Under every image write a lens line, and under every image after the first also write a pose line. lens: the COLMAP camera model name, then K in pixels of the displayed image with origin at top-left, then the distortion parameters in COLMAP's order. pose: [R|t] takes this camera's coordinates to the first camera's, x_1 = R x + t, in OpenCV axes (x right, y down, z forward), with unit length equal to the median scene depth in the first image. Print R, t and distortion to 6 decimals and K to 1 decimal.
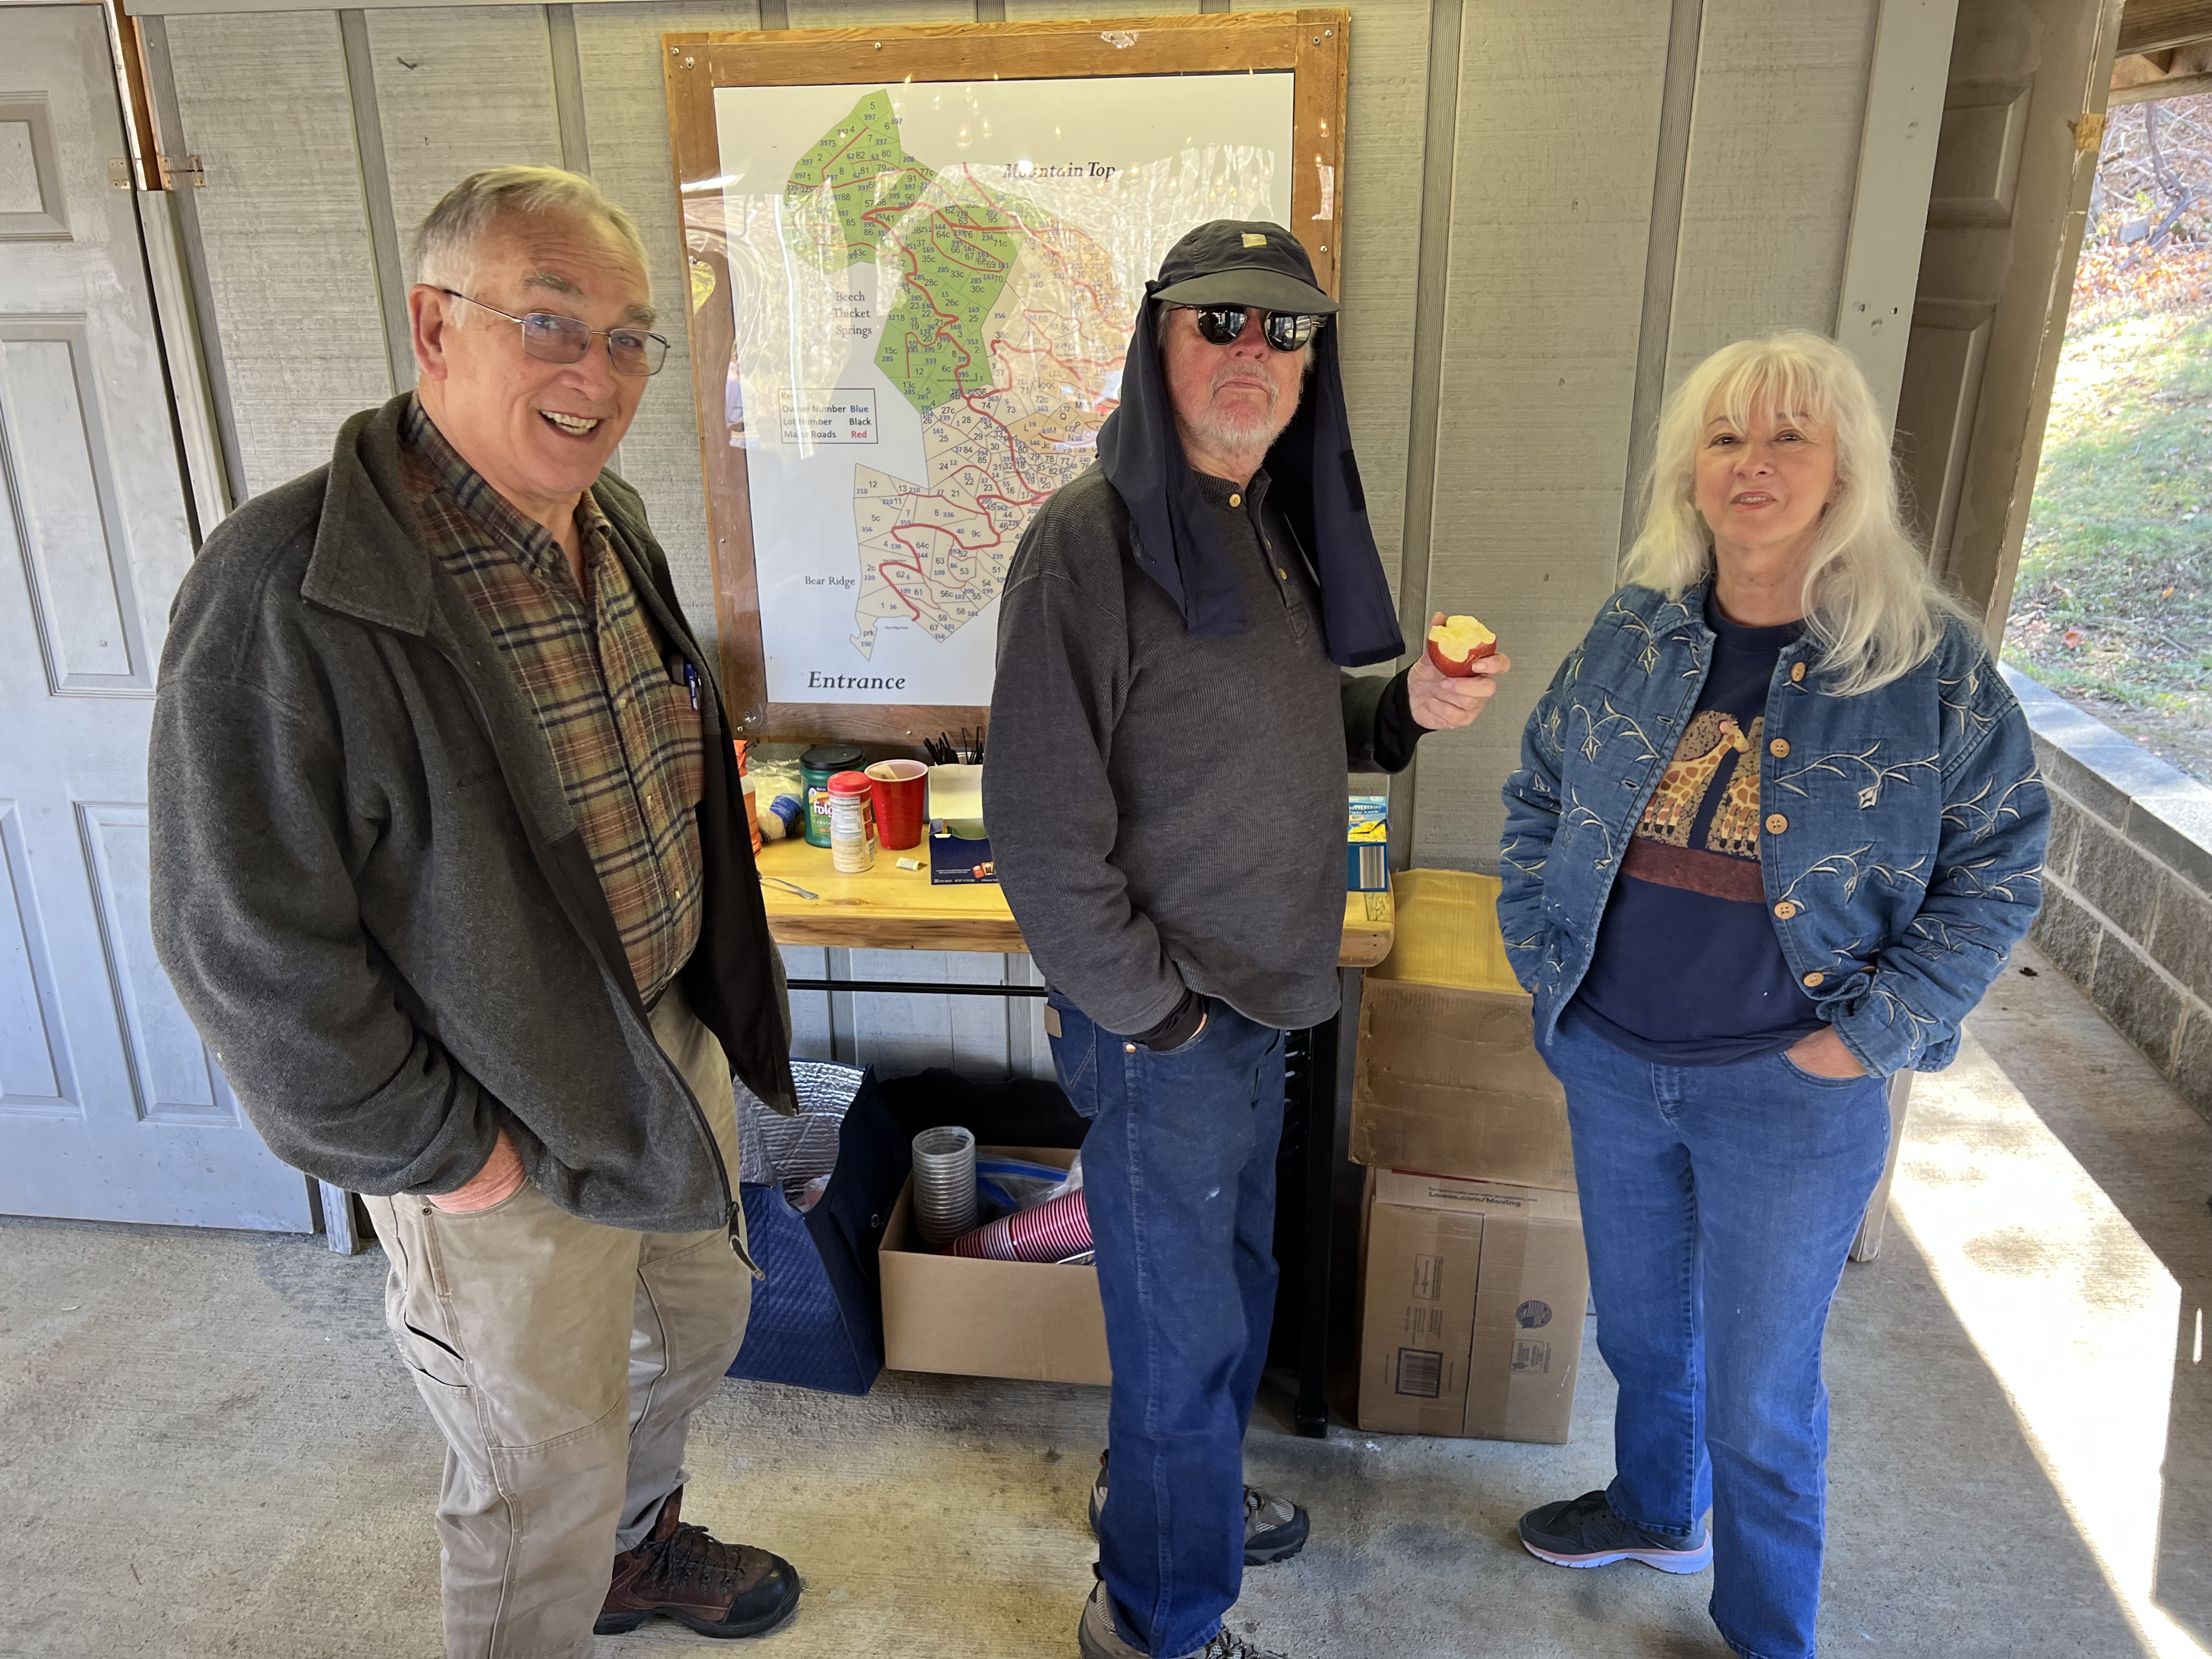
lens RADIAL K [[1658.7, 0, 1101.6], [0, 1658.7, 829.8], [0, 0, 1]] dist [0.010370, 0.001257]
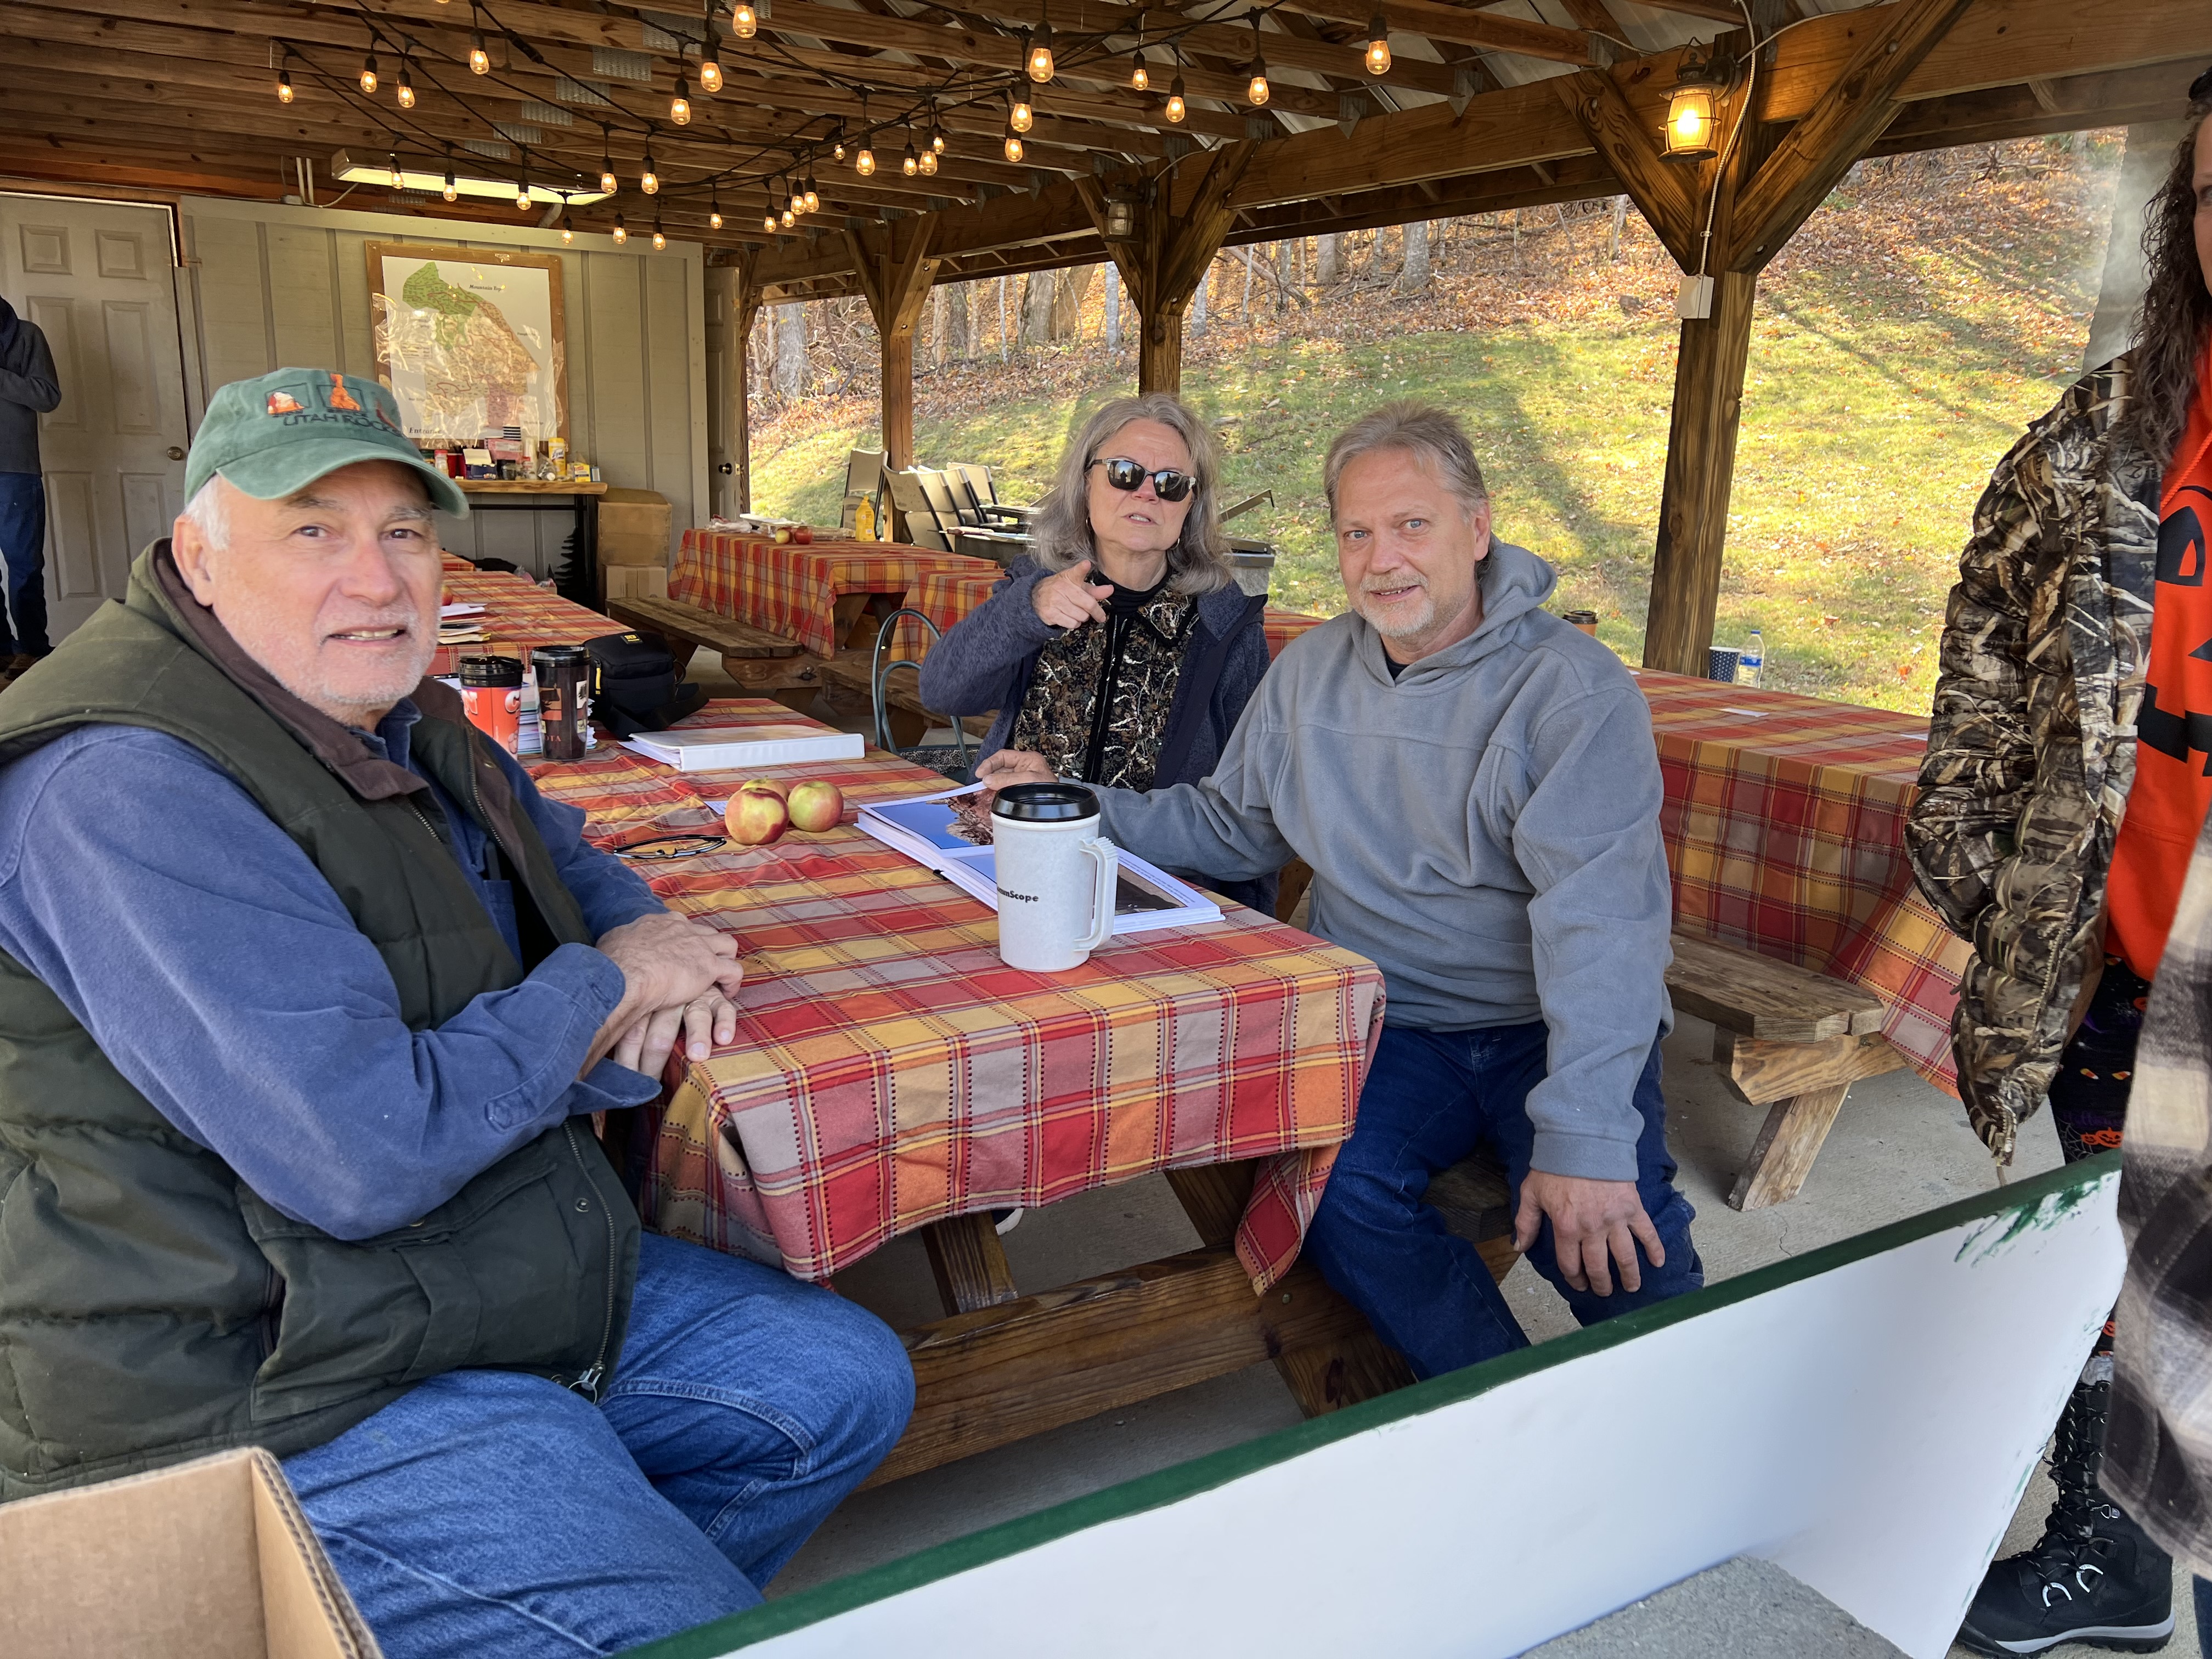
lens RADIAL K [[1658.7, 0, 1109.4], [0, 1658.7, 832.2], [0, 0, 1]] dist [0.010370, 0.001257]
pose [[0.792061, -0.104949, 0.601353, -0.255026], [0.163263, 0.985644, -0.043023, 0.239547], [-0.588205, 0.132256, 0.797824, -0.528632]]
